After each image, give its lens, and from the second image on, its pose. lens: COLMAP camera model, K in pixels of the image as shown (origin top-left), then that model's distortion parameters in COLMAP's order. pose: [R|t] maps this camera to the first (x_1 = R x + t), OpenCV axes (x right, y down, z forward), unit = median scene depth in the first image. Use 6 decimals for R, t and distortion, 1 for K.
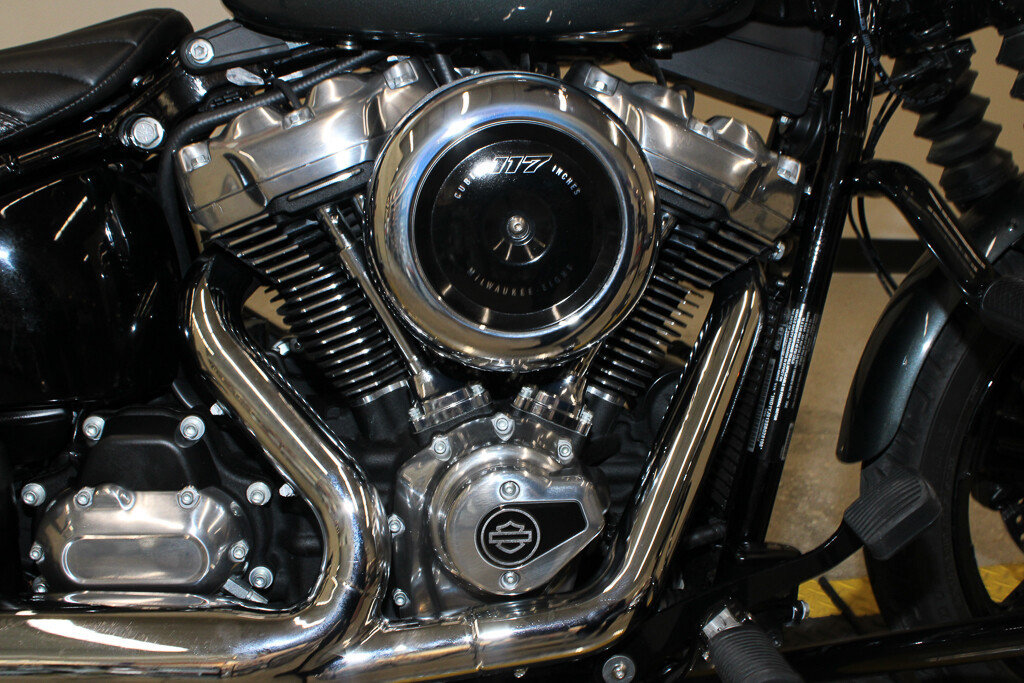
lens RADIAL K [[1134.4, 0, 512.0], [0, 1134.4, 341.5], [0, 0, 1]] dist [-0.279748, 0.000371]
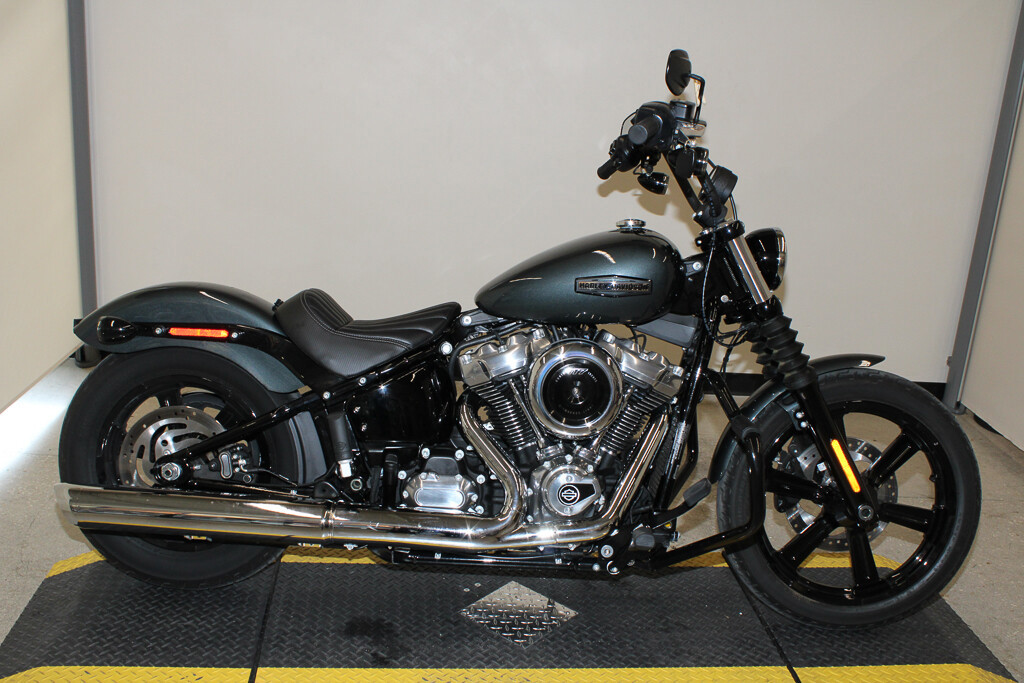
lens RADIAL K [[1253.0, 0, 512.0], [0, 1253.0, 341.5], [0, 0, 1]] dist [-0.004702, 0.010513]
pose [[0.995474, 0.042796, -0.084849, 0.105318], [-0.048789, 0.996363, -0.069866, 0.007558], [0.081551, 0.073690, 0.993941, -2.192947]]
